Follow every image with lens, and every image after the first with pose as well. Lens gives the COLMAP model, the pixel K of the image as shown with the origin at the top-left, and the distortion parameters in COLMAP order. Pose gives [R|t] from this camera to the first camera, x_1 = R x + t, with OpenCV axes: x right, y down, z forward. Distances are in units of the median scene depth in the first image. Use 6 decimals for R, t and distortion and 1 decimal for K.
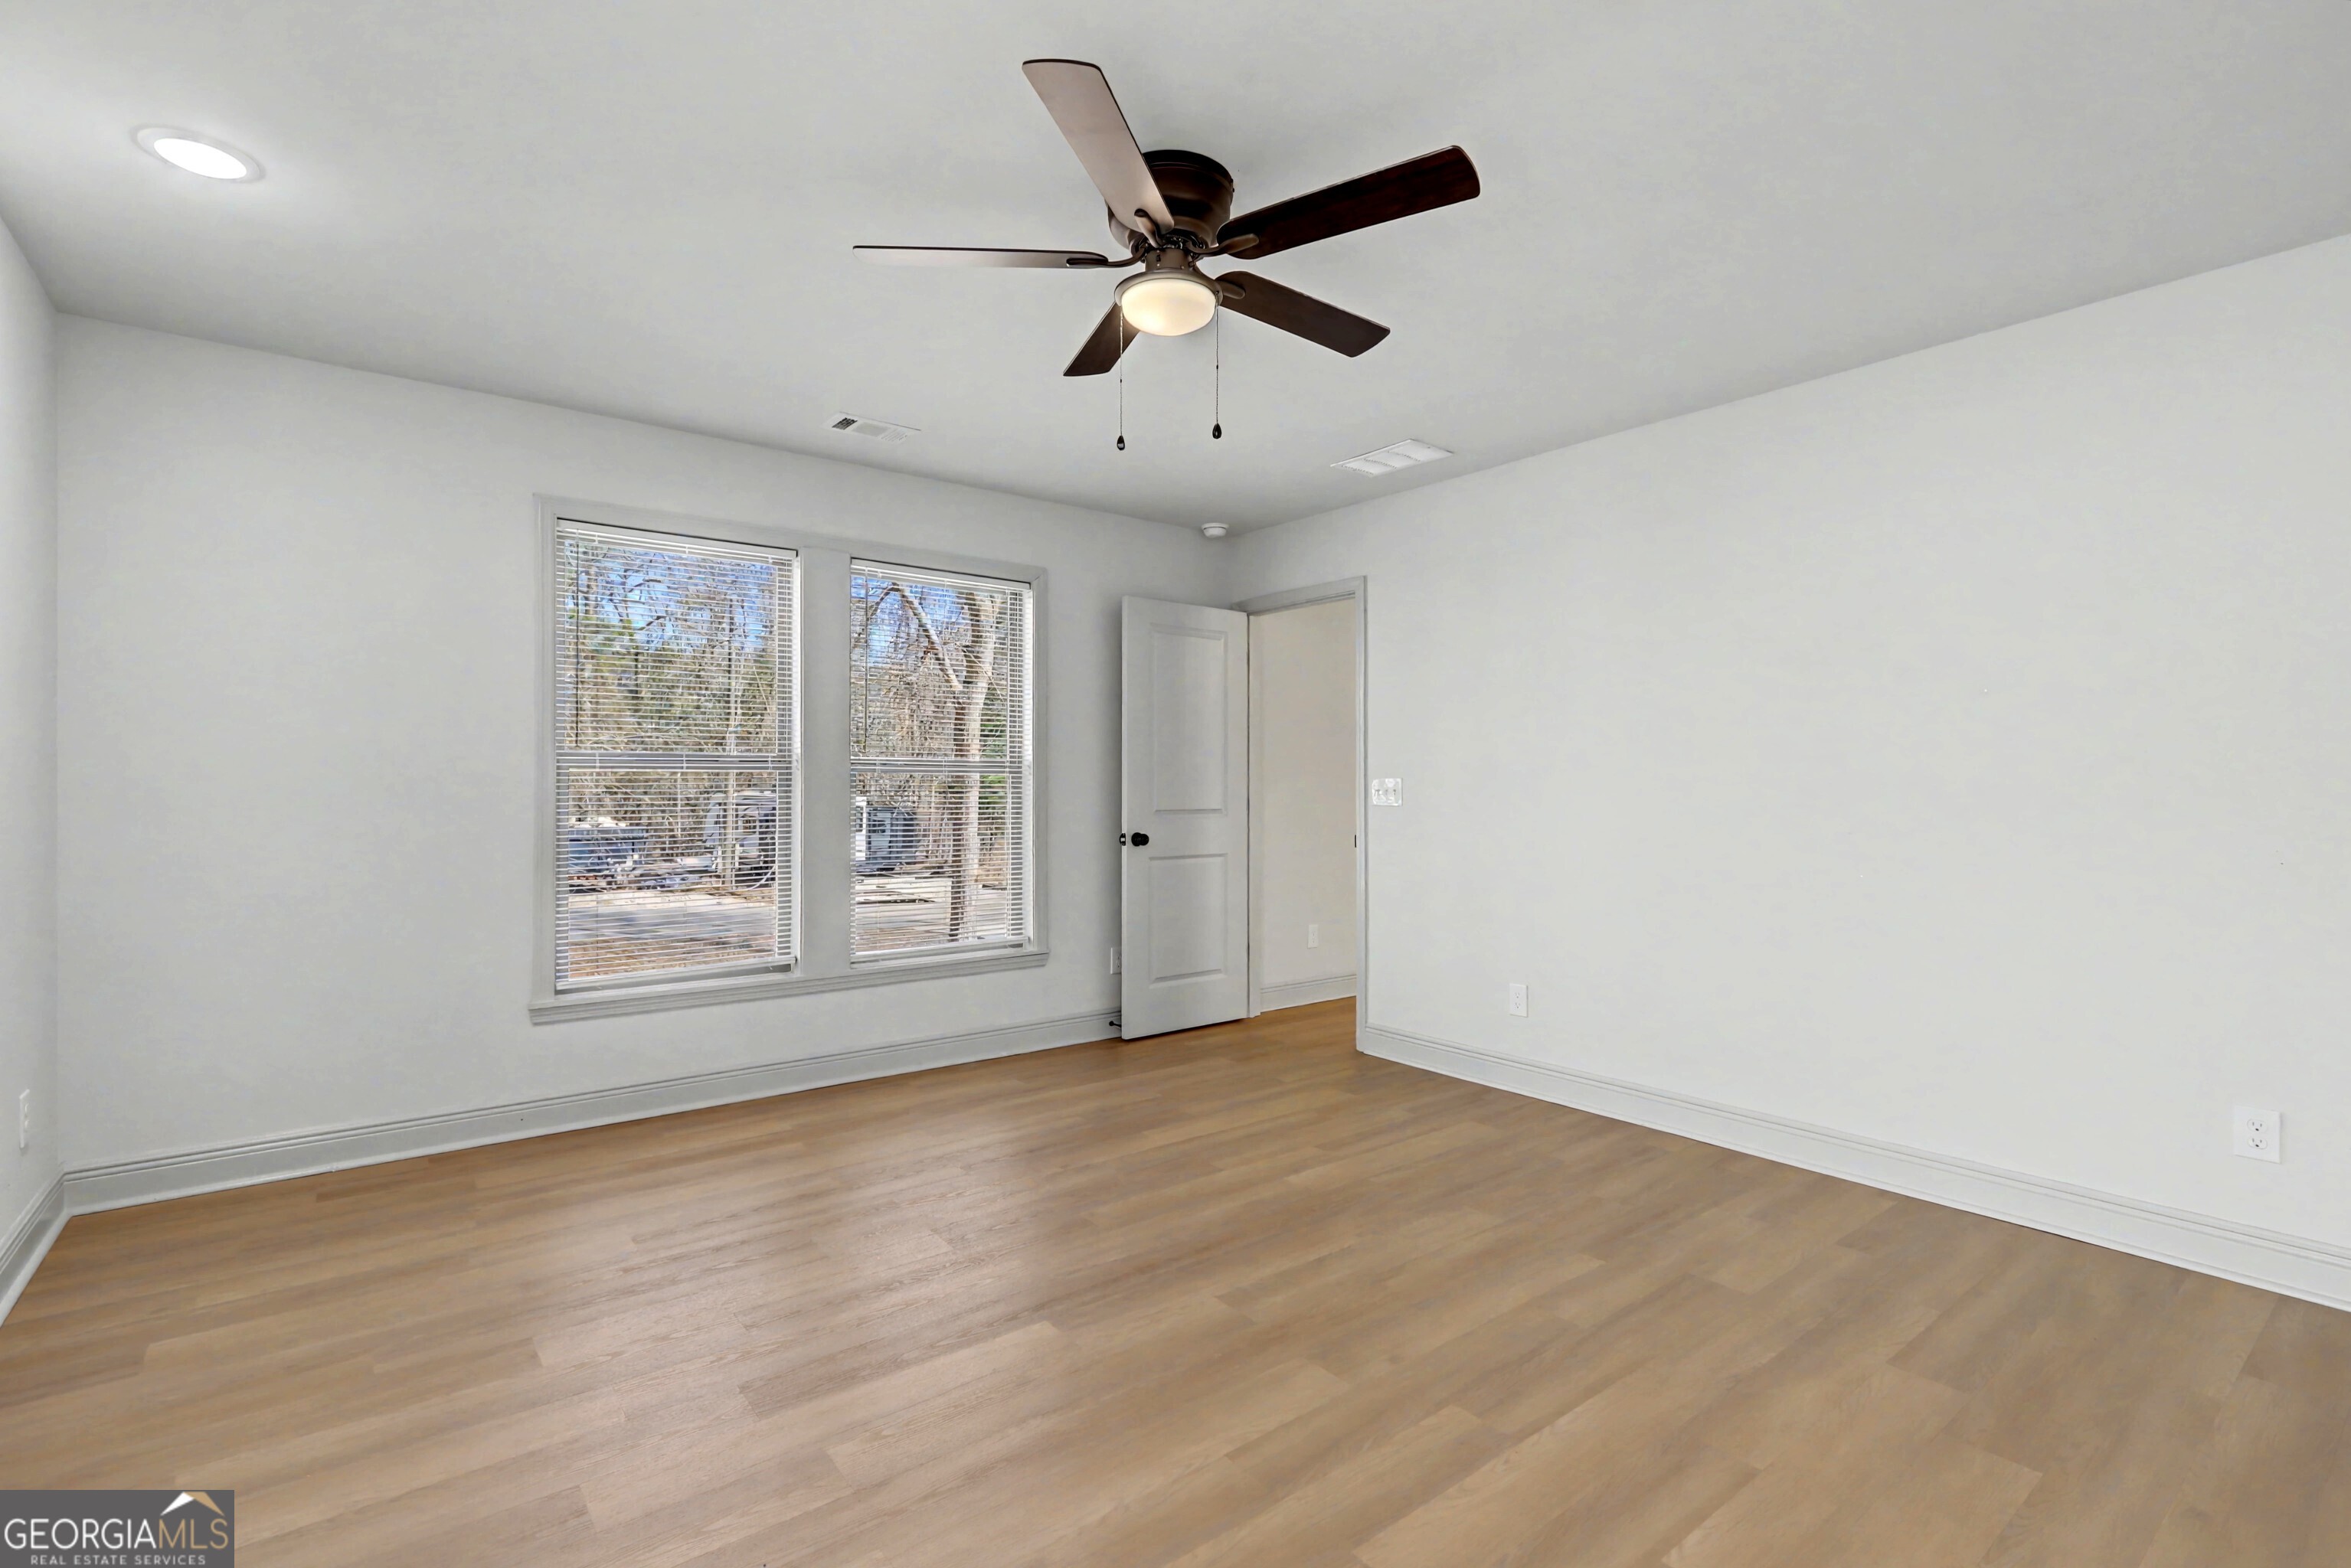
lens RADIAL K [[1081.5, 0, 1159.4], [0, 1081.5, 781.3], [0, 0, 1]] dist [0.000554, 0.000570]
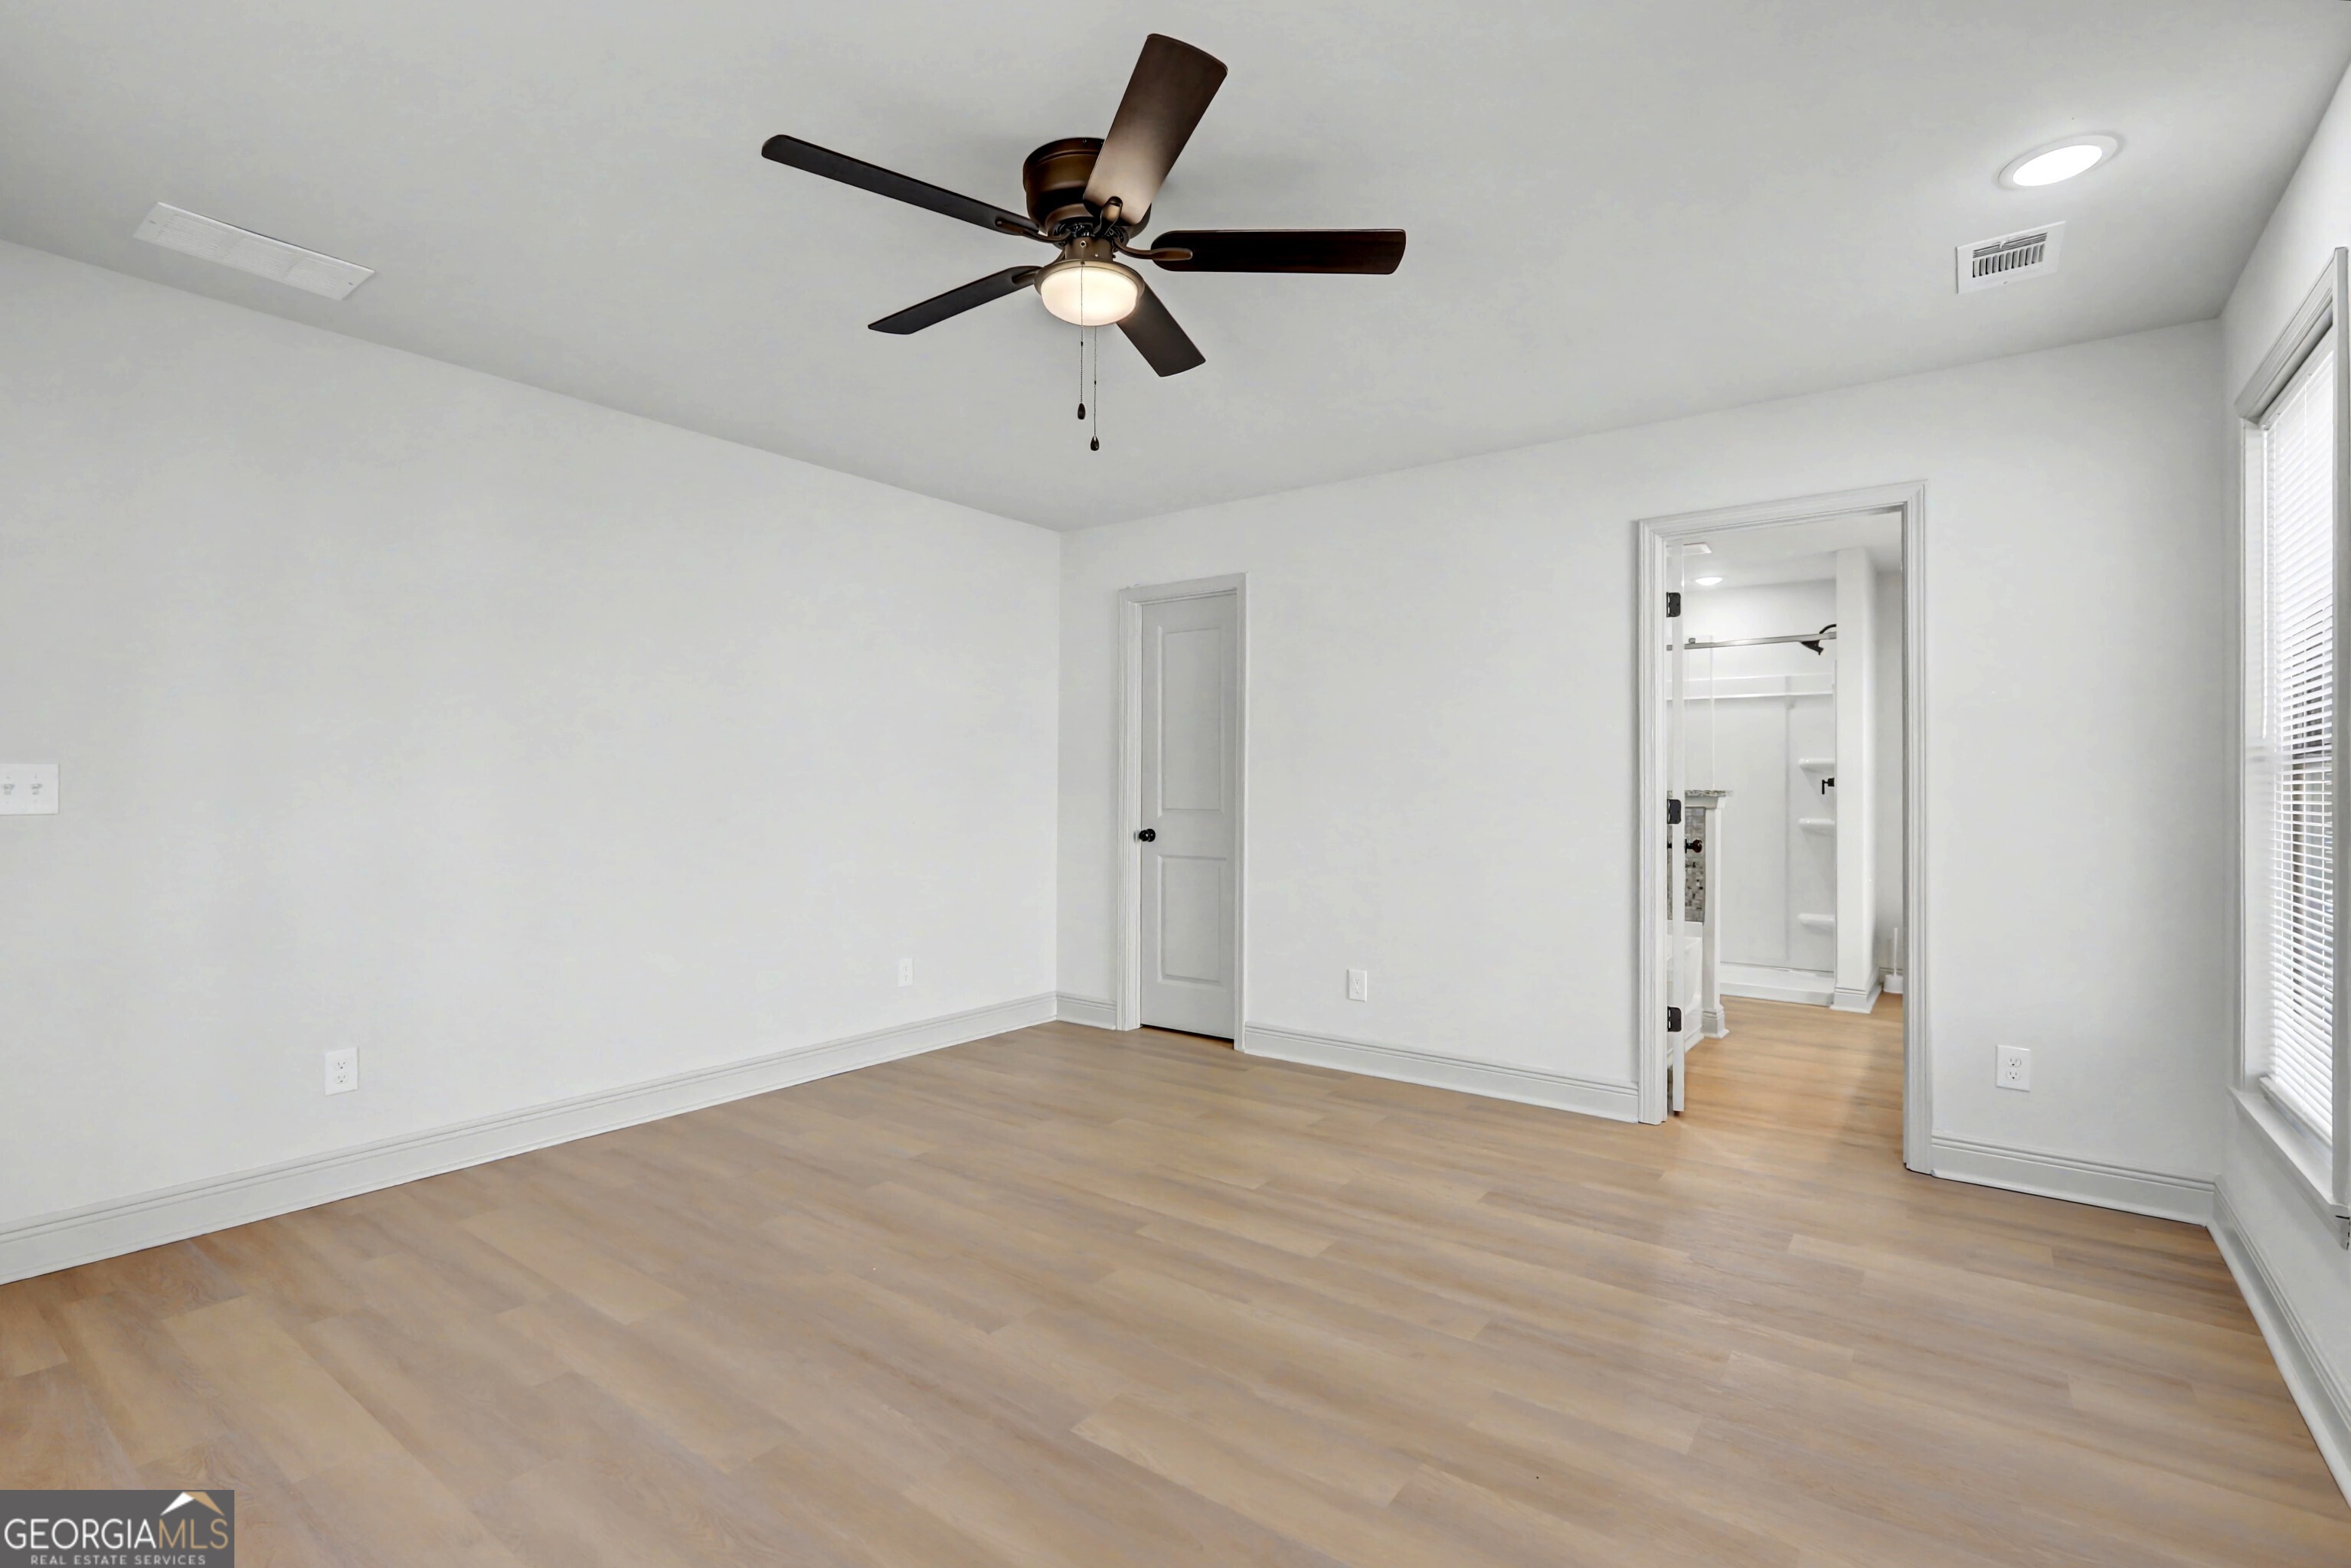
lens RADIAL K [[1081.5, 0, 1159.4], [0, 1081.5, 781.3], [0, 0, 1]] dist [0.000554, 0.000570]
pose [[-0.268654, -0.001641, 0.963235, -0.677159], [-0.008694, 0.999962, -0.000722, 0.000816], [-0.963197, -0.008568, -0.268658, 0.852974]]
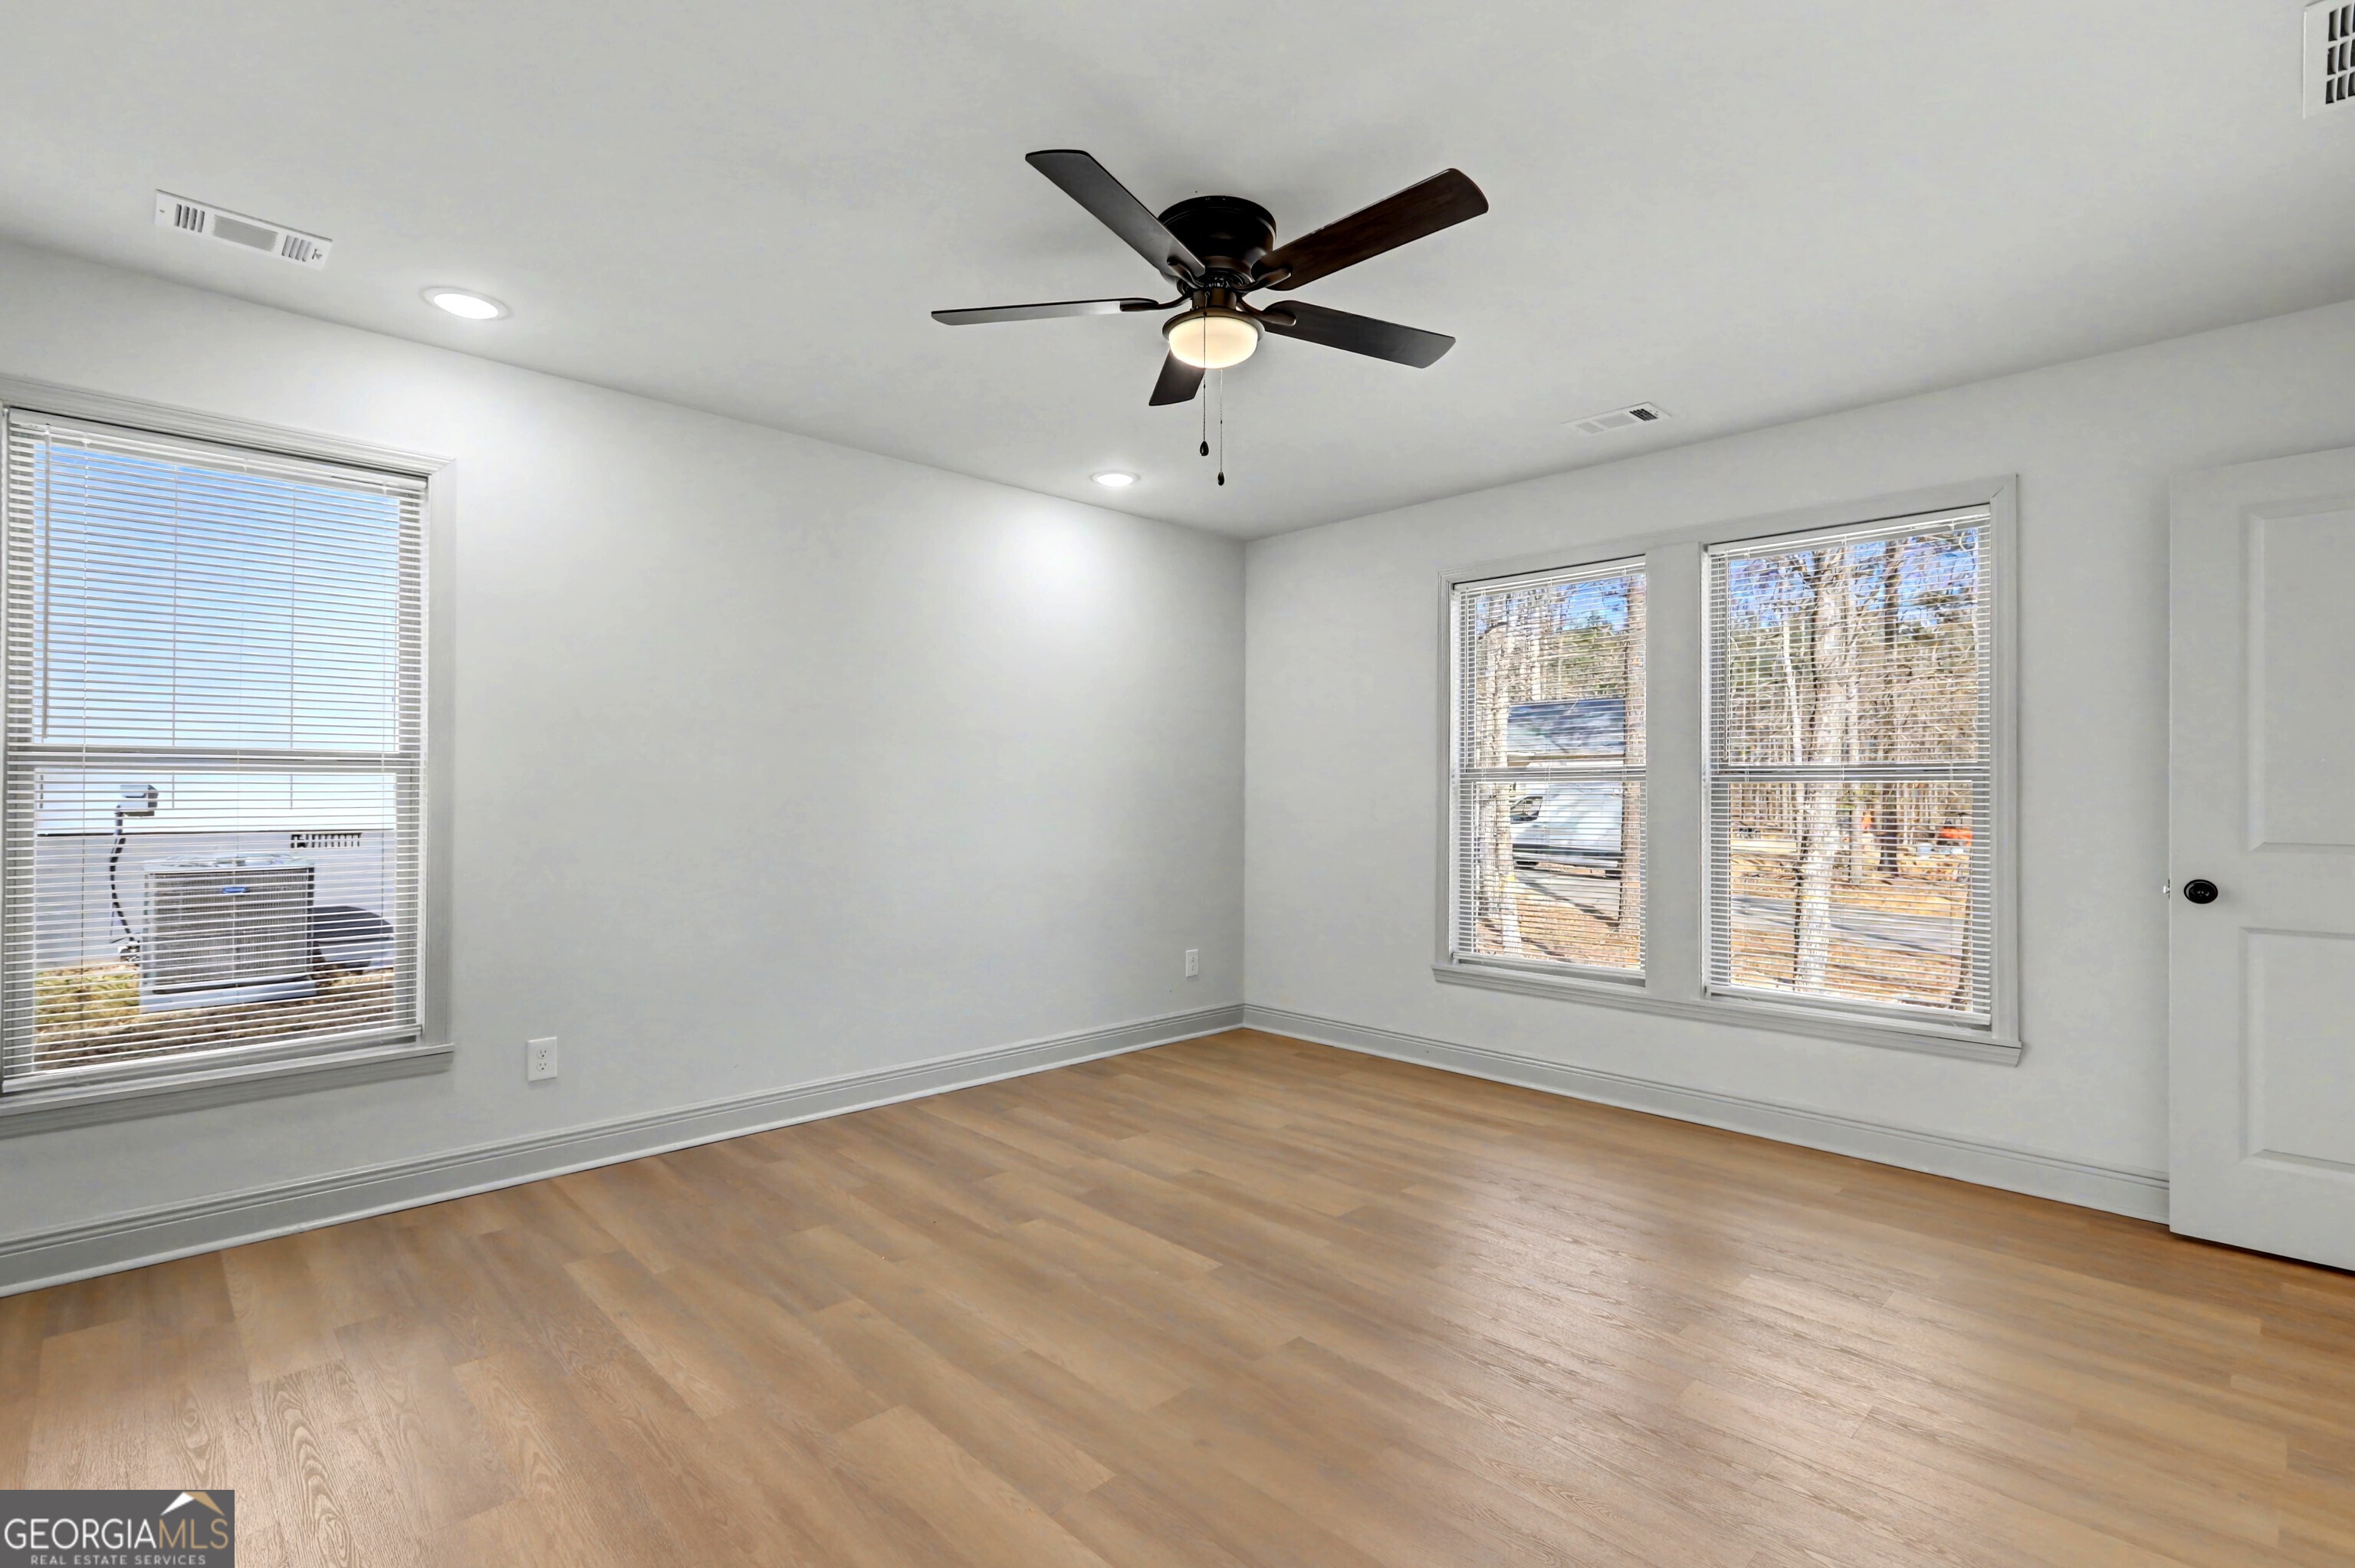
lens RADIAL K [[1083.3, 0, 1161.4], [0, 1083.3, 781.3], [0, 0, 1]] dist [0.000554, 0.000570]
pose [[0.102677, -0.013921, -0.994617, 0.754440], [0.000683, 0.999903, -0.013924, 0.004547], [0.994715, 0.000750, 0.102677, 0.600508]]
